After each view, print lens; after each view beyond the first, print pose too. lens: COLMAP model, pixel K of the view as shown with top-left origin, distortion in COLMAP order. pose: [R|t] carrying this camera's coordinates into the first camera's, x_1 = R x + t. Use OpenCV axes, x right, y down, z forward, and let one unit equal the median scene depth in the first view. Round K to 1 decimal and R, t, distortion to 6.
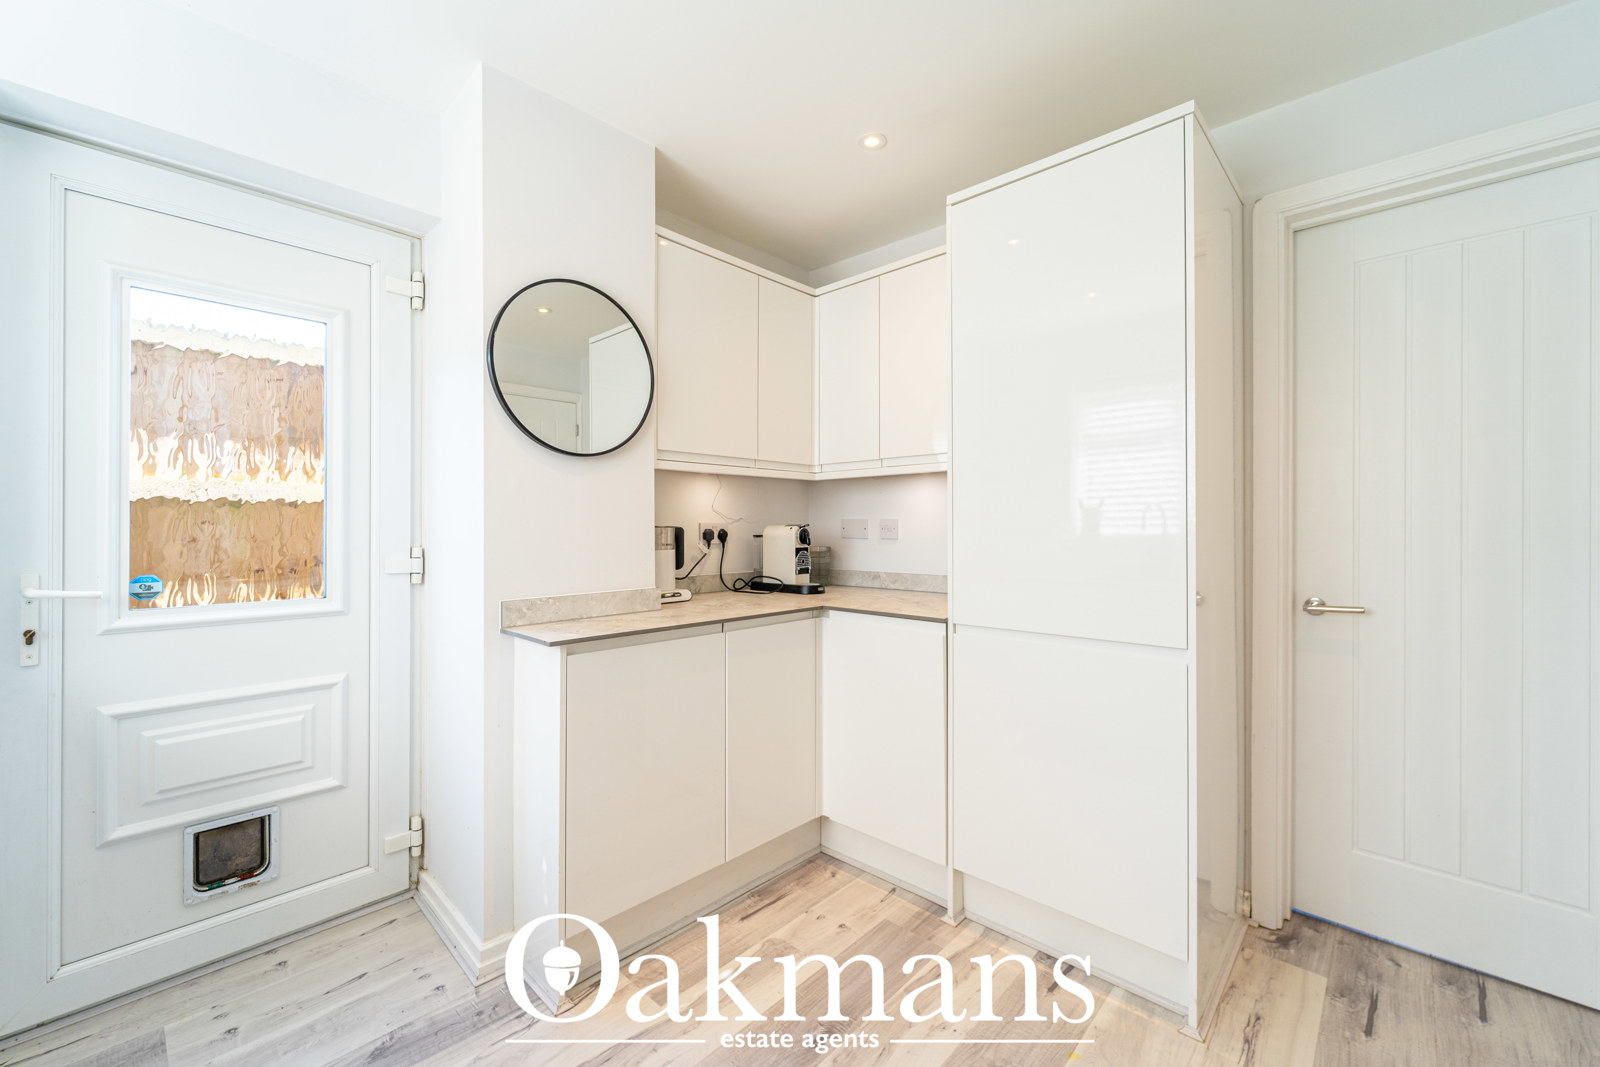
lens RADIAL K [[647.7, 0, 798.4], [0, 647.7, 522.7], [0, 0, 1]] dist [0.000728, -0.000247]
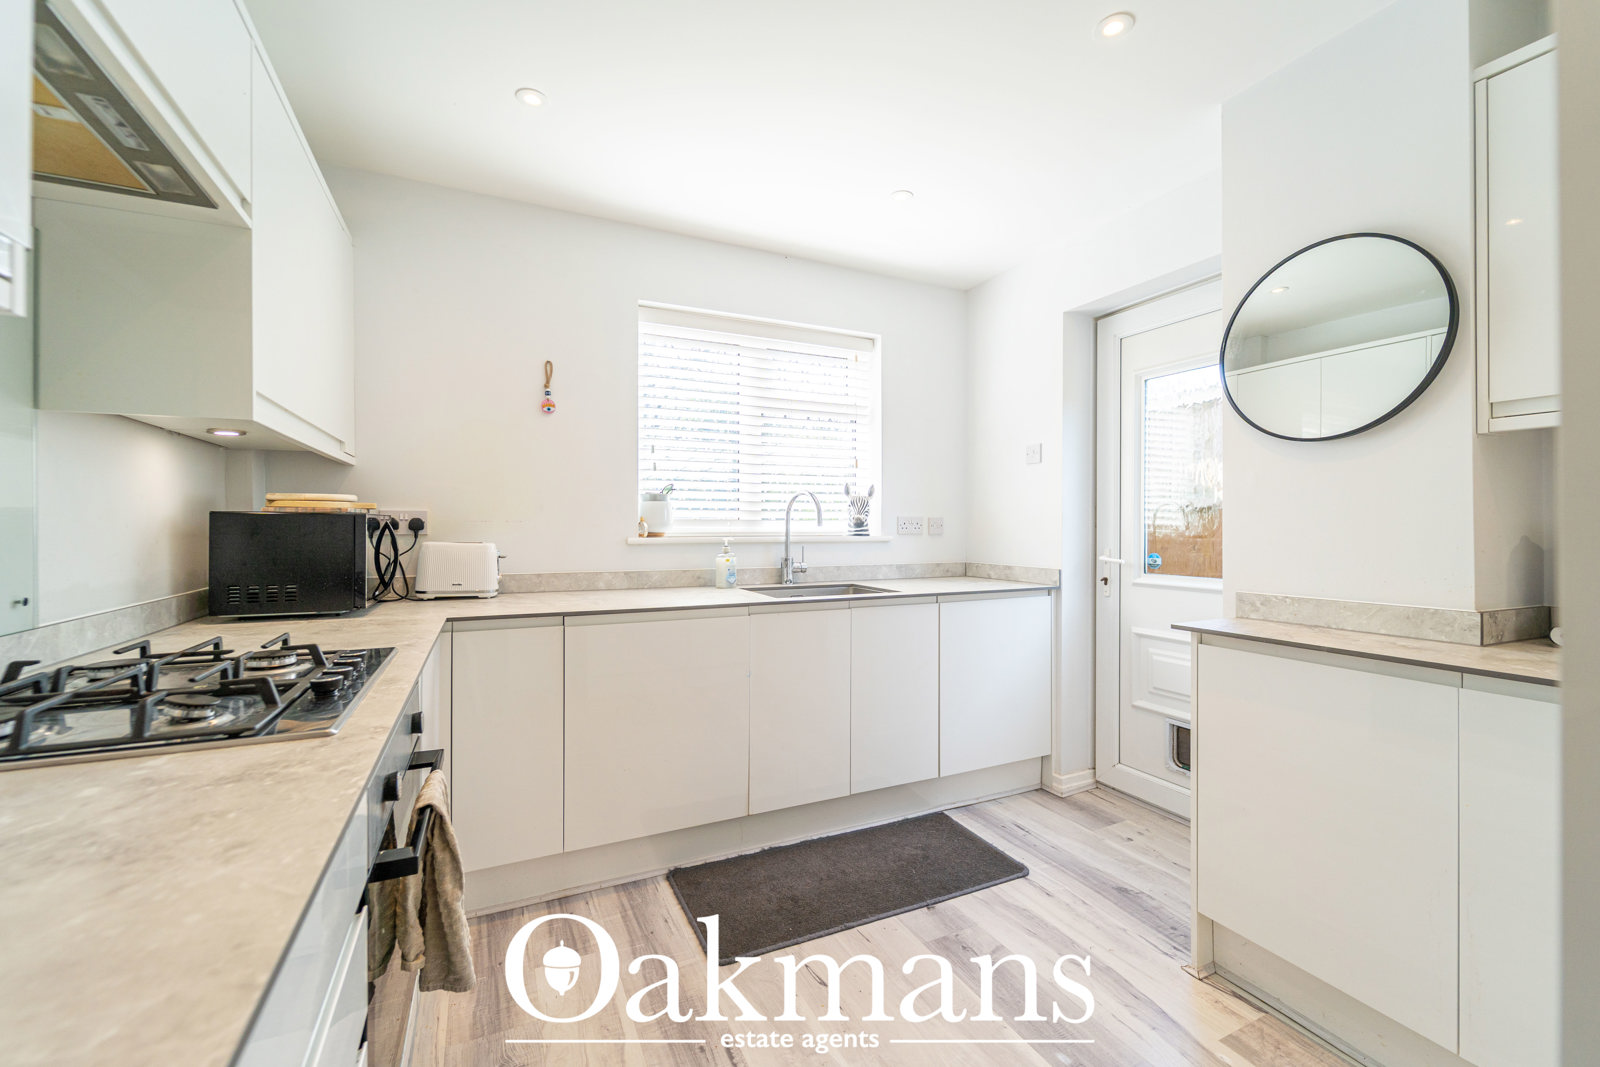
lens RADIAL K [[647.7, 0, 797.5], [0, 647.7, 530.4], [0, 0, 1]] dist [0.000728, -0.000247]
pose [[-0.360168, 0.004336, -0.932877, 0.832020], [0.004821, 0.999984, 0.002786, 0.014330], [0.932875, -0.003494, -0.360183, 0.749667]]
